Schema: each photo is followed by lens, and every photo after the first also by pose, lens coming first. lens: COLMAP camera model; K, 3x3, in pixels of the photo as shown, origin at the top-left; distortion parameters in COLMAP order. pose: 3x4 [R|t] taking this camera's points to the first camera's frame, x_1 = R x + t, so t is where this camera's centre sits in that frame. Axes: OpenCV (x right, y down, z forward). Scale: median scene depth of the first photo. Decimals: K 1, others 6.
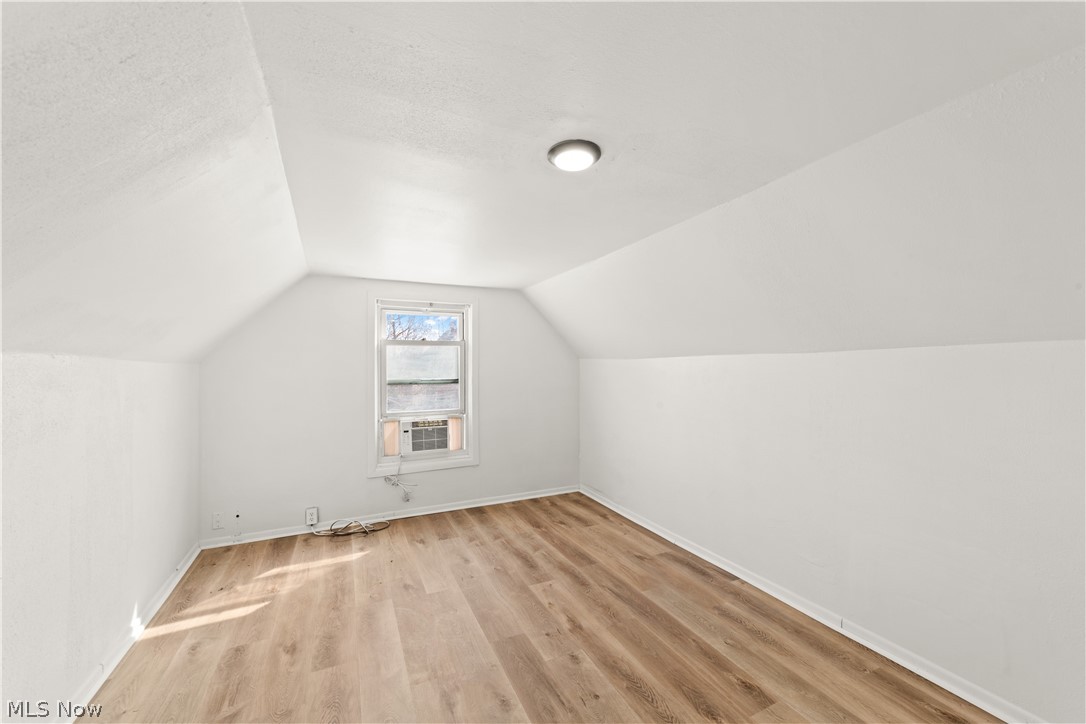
lens RADIAL K [[421.5, 0, 542.2], [0, 421.5, 366.8], [0, 0, 1]] dist [-0.009017, 0.005298]
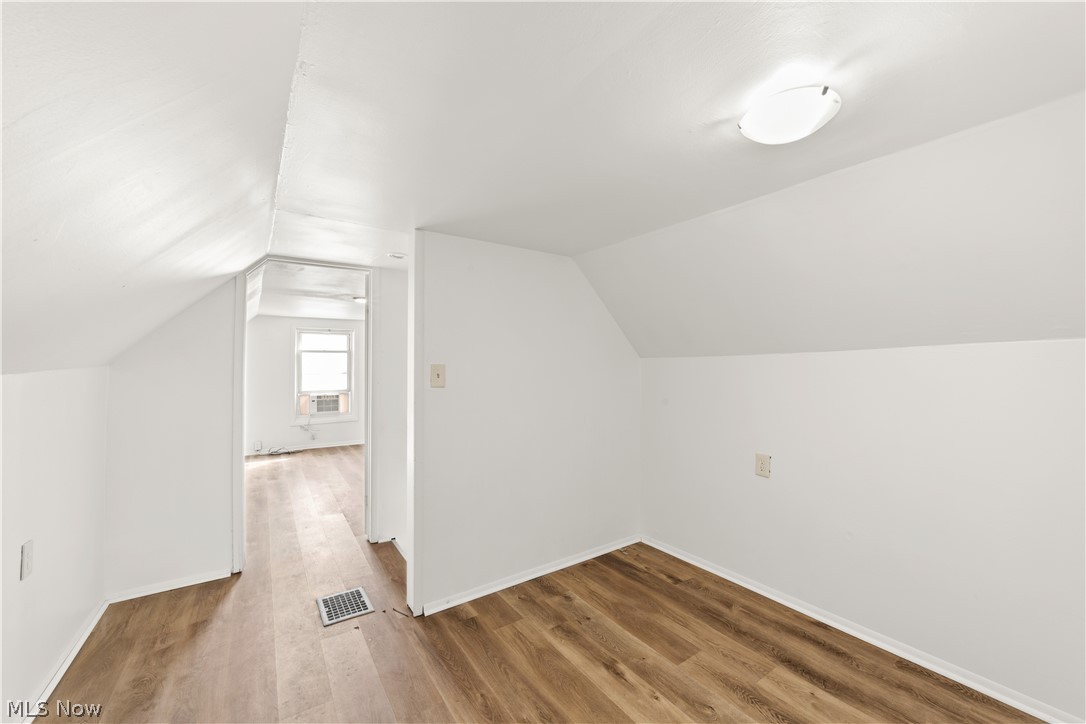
lens RADIAL K [[421.5, 0, 542.7], [0, 421.5, 361.3], [0, 0, 1]] dist [-0.009017, 0.005298]
pose [[0.987390, 0.004679, 0.158236, 0.352888], [-0.002771, 0.999921, -0.012279, 0.003857], [-0.158281, 0.011685, 0.987325, -0.915935]]
